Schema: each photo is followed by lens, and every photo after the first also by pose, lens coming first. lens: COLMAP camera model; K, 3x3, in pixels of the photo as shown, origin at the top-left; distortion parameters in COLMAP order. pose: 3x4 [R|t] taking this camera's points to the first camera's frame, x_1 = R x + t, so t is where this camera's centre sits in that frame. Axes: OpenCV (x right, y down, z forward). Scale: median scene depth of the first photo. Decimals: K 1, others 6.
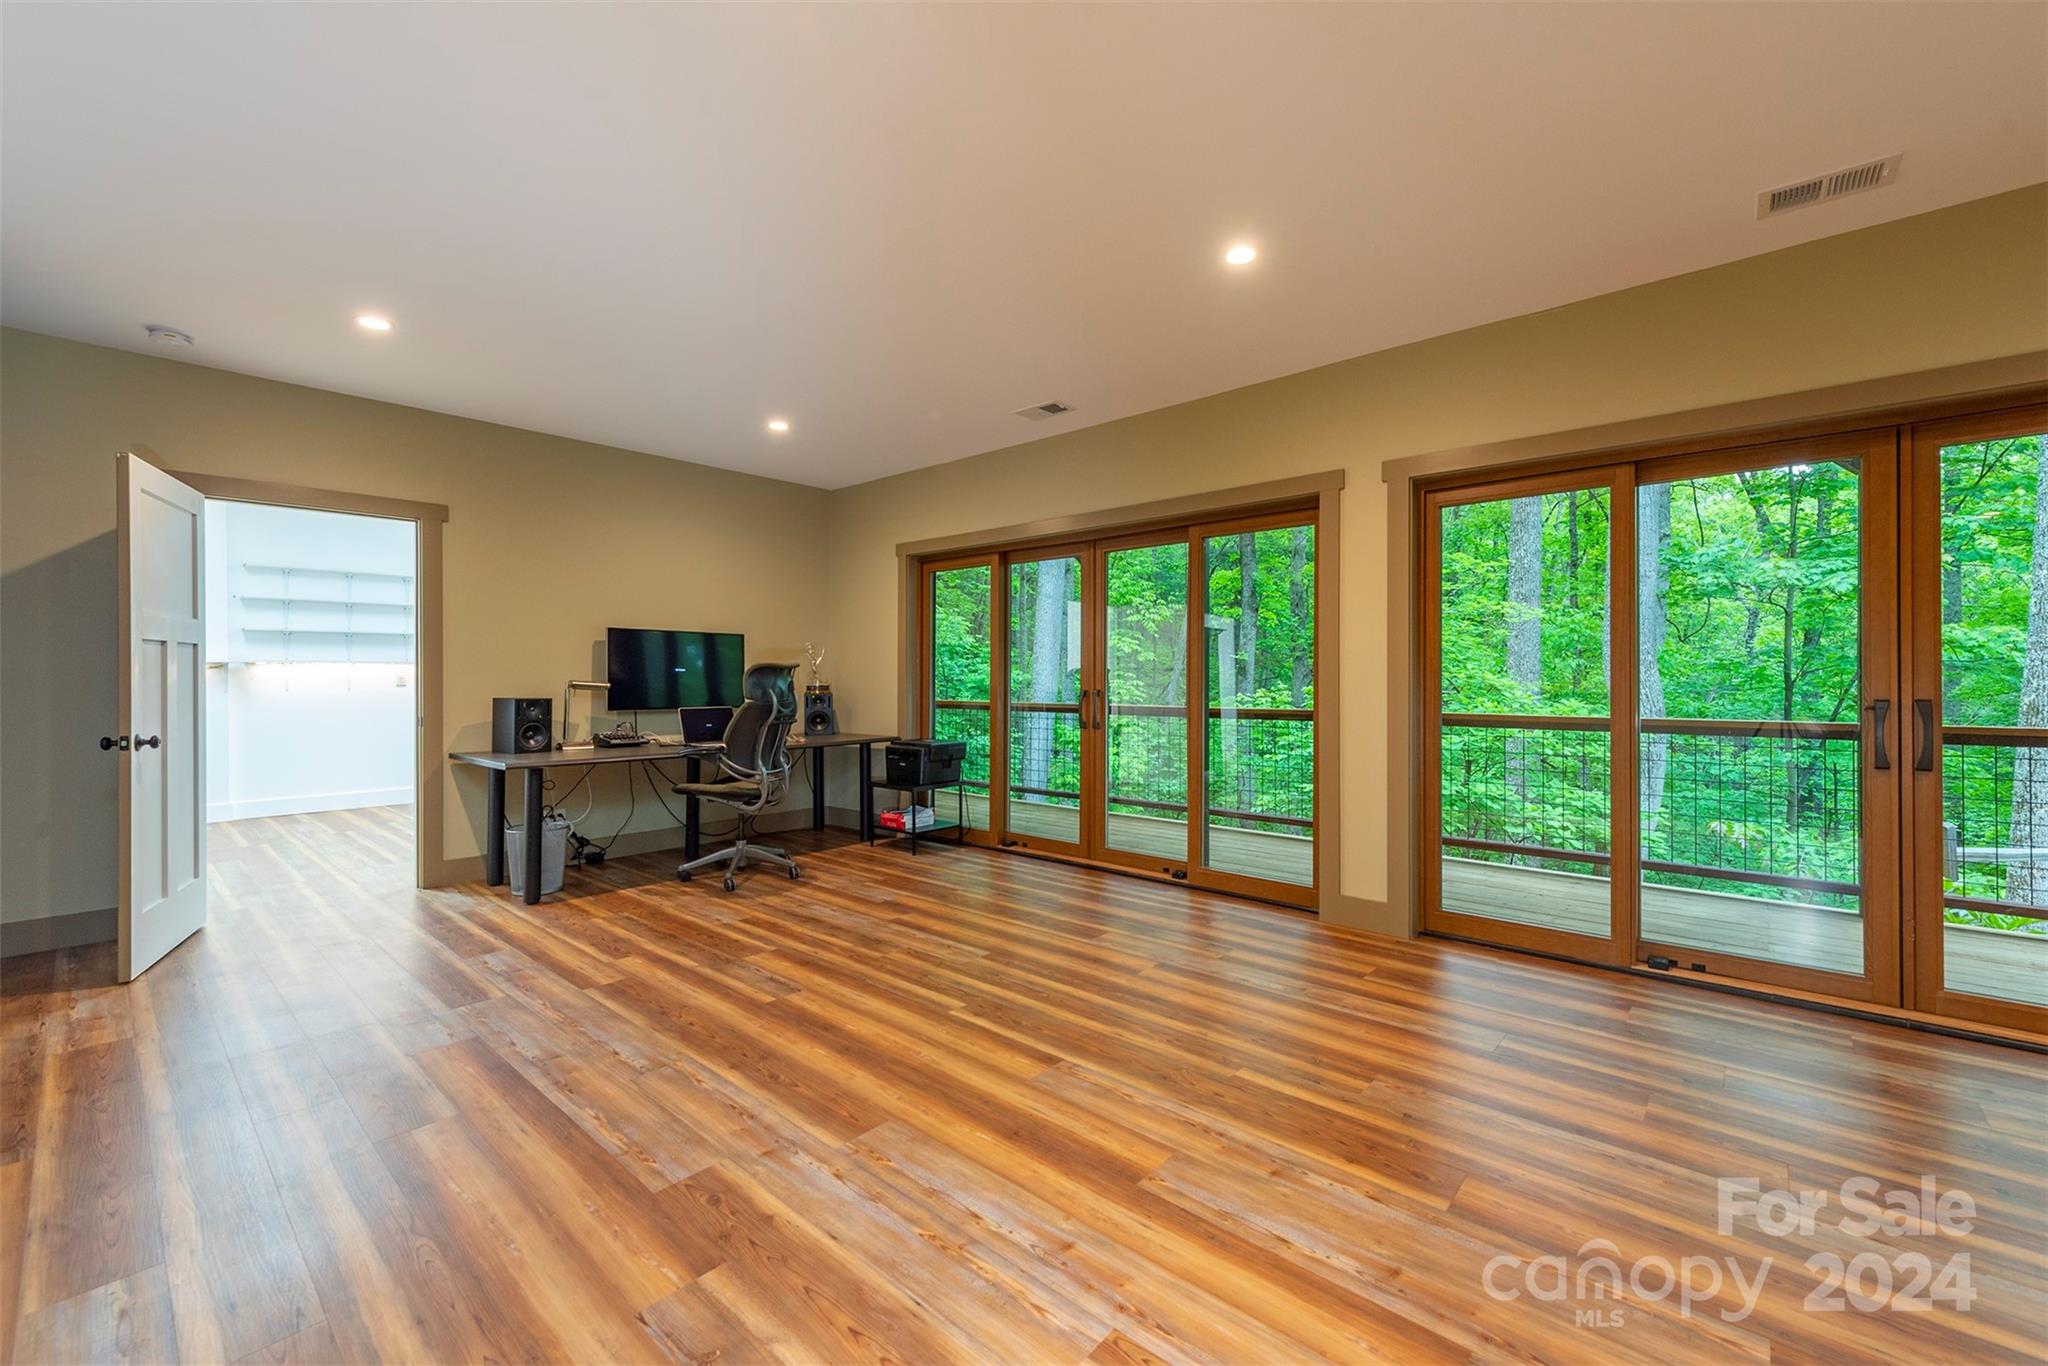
lens RADIAL K [[809.3, 0, 1023.9], [0, 809.3, 674.3], [0, 0, 1]] dist [0.014668, -0.004265]
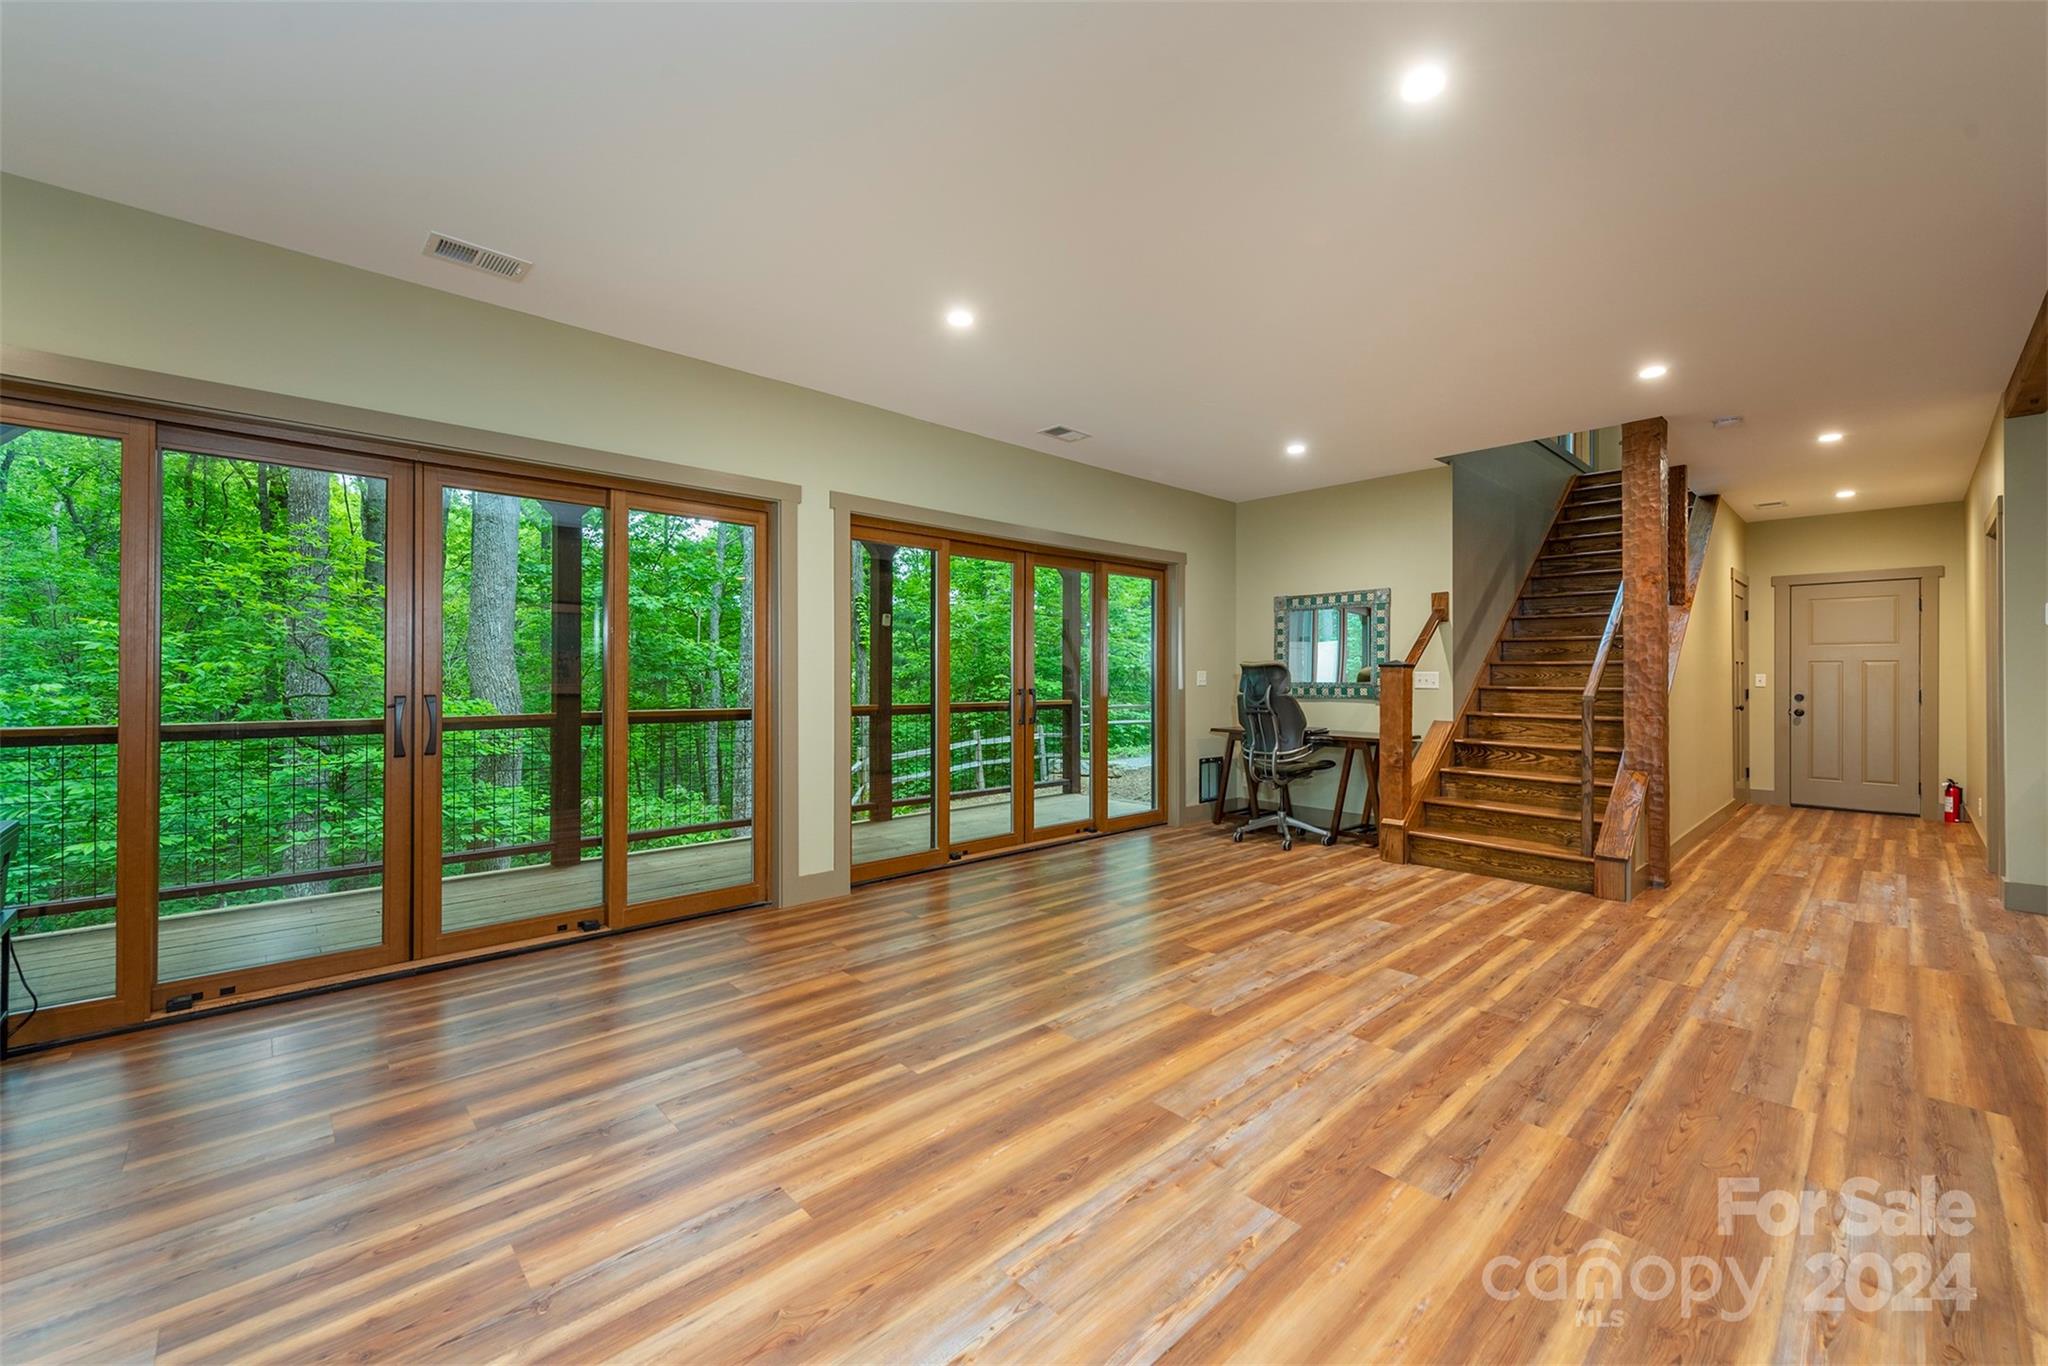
lens RADIAL K [[815.5, 0, 1035.9], [0, 815.5, 686.1], [0, 0, 1]] dist [-0.000165, -0.000339]
pose [[0.097914, -0.012411, 0.995117, -0.973360], [-0.002071, 0.999918, 0.012675, -0.001126], [-0.995193, -0.003302, 0.097880, 0.834894]]
